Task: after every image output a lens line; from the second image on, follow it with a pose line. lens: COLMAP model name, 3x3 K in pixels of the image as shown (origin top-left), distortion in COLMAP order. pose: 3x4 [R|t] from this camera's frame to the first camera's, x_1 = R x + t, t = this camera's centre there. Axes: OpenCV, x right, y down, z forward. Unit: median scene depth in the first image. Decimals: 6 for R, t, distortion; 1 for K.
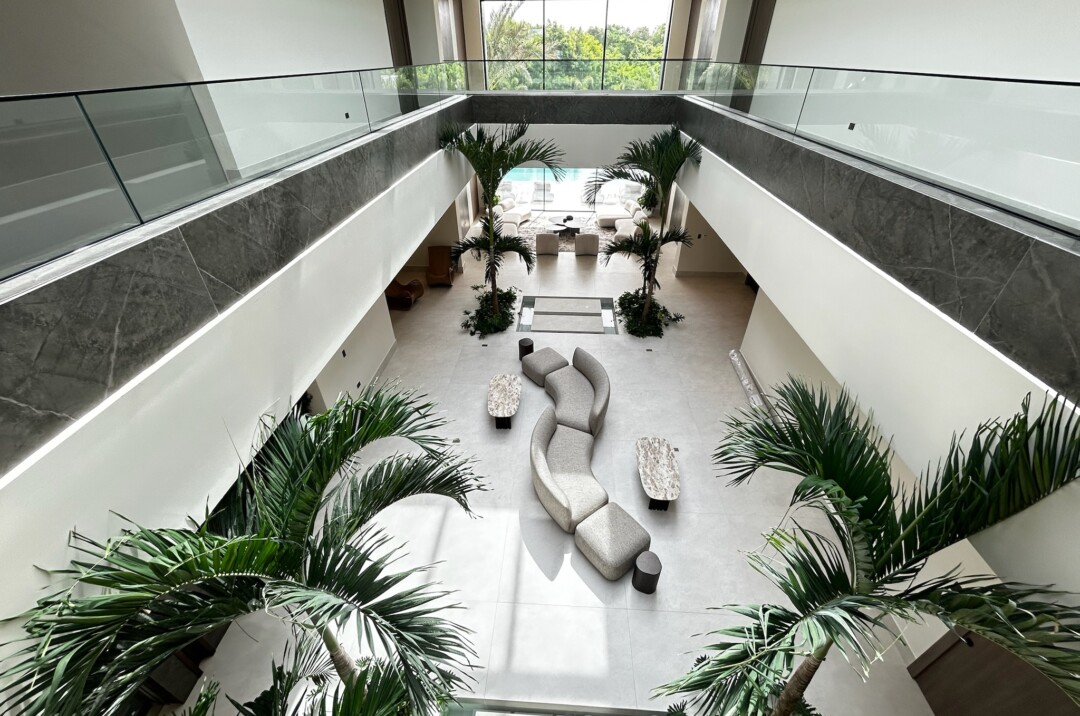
lens RADIAL K [[439.1, 0, 540.0], [0, 439.1, 358.0], [0, 0, 1]] dist [-0.000009, 0.000031]
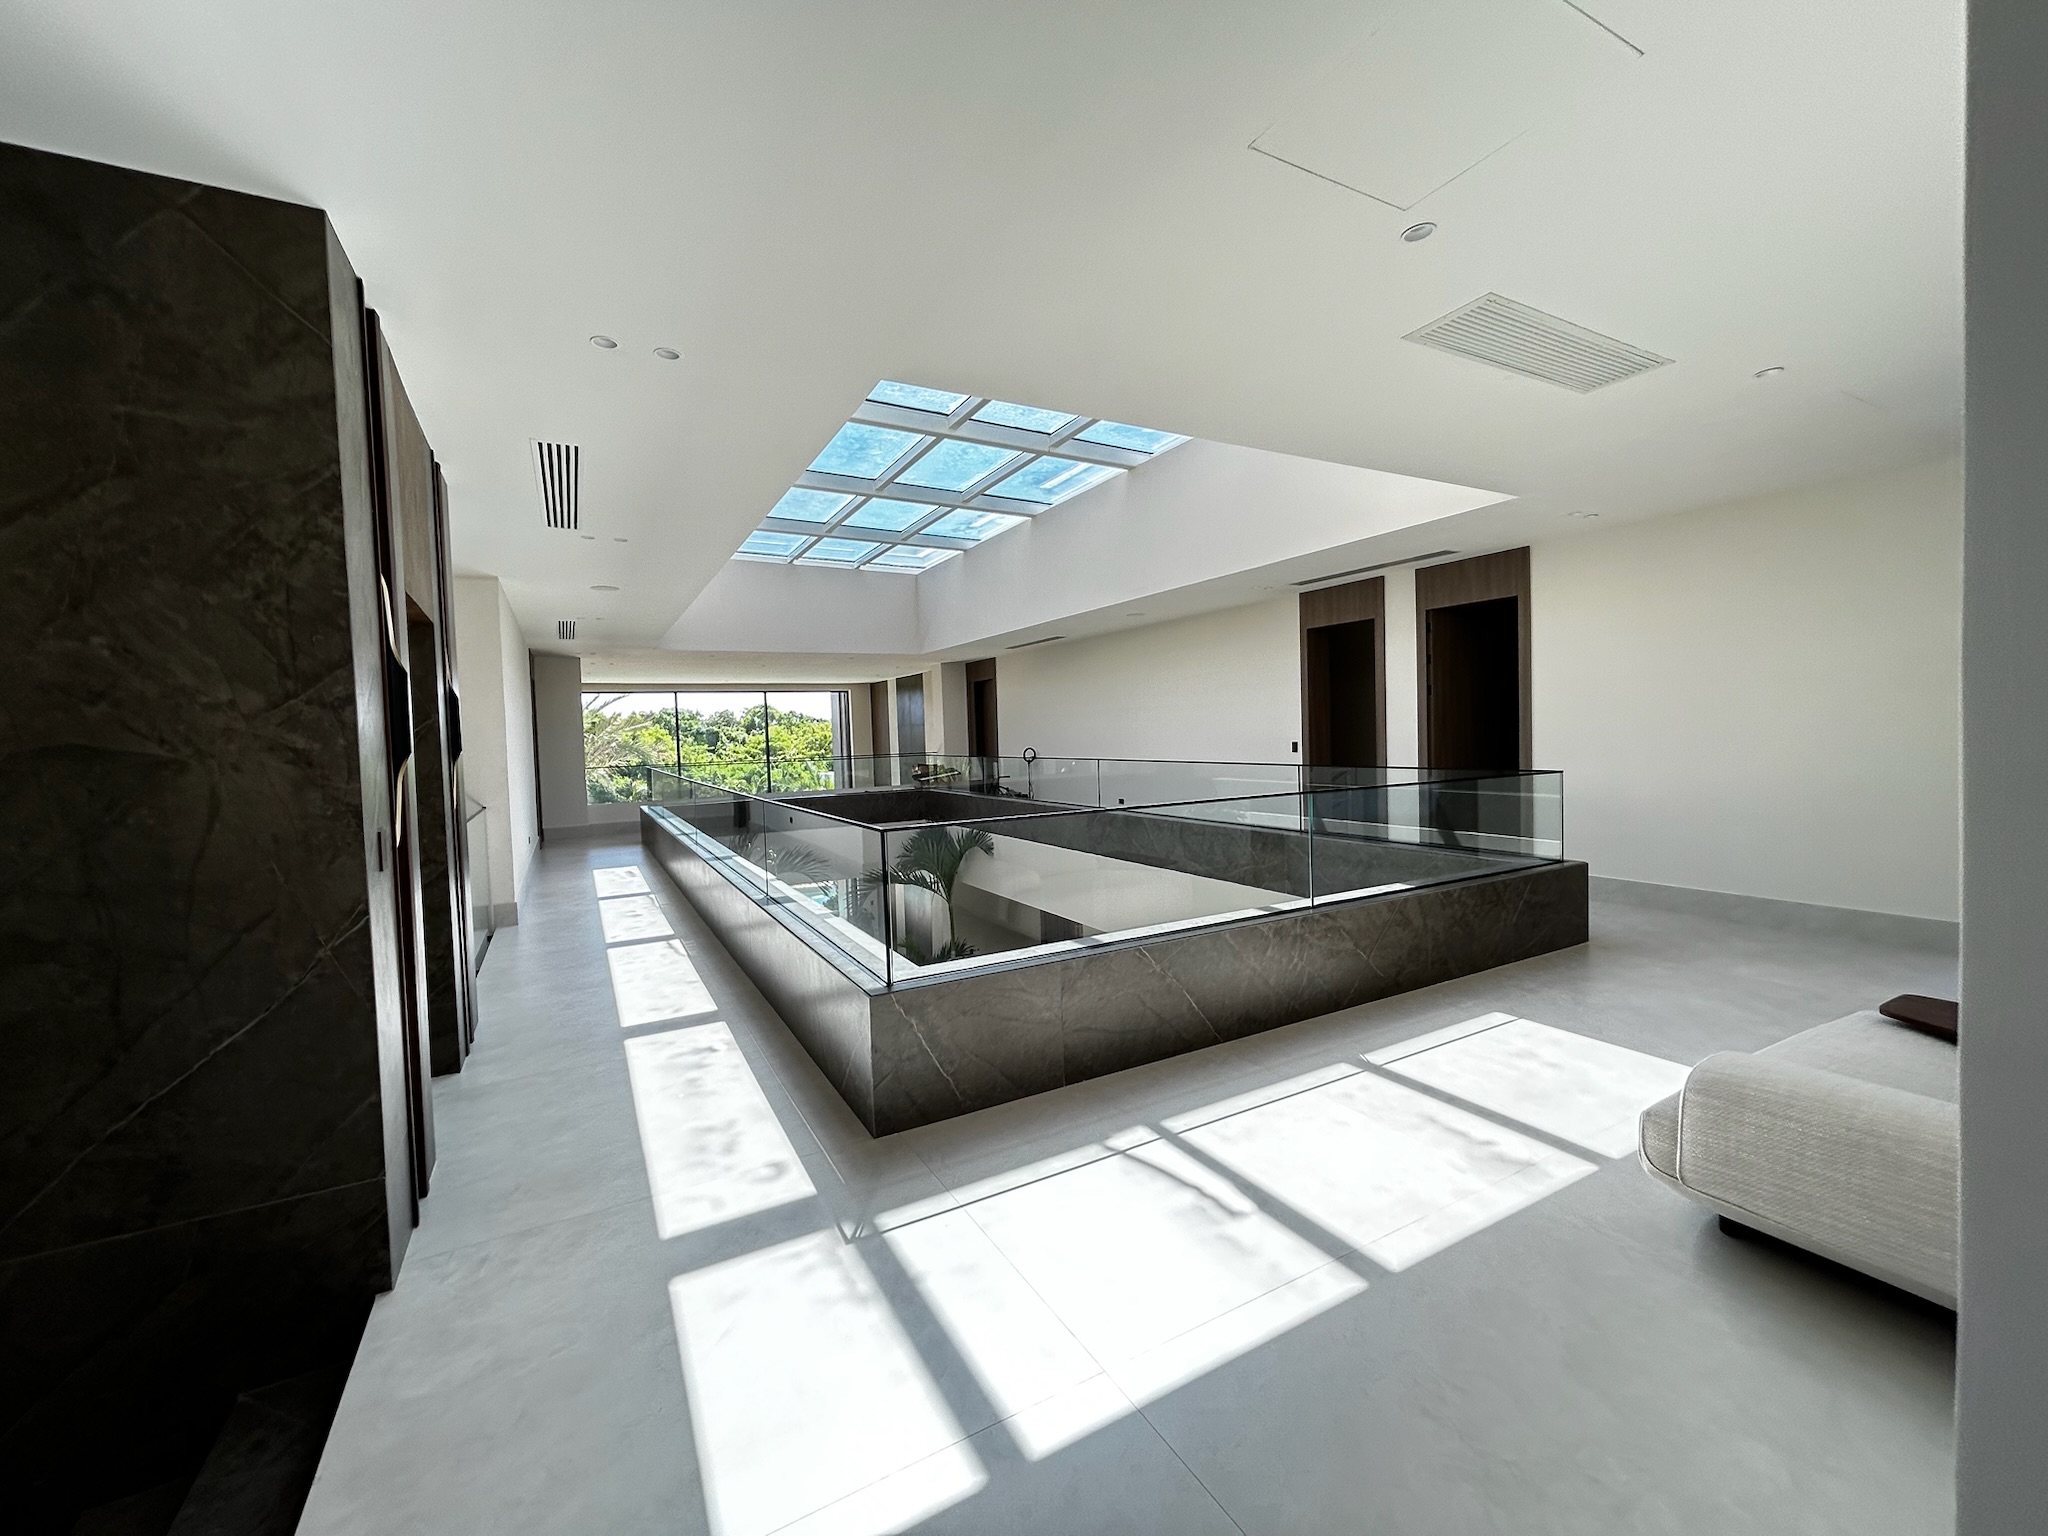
lens RADIAL K [[834.7, 0, 1024.0], [0, 834.7, 768.0], [0, 0, 1]] dist [-0.001669, 0.000842]
pose [[0.848386, -0.046689, 0.527315, -0.451806], [0.325133, 0.832047, -0.449429, 0.197067], [-0.417767, 0.552737, 0.721077, -0.338052]]
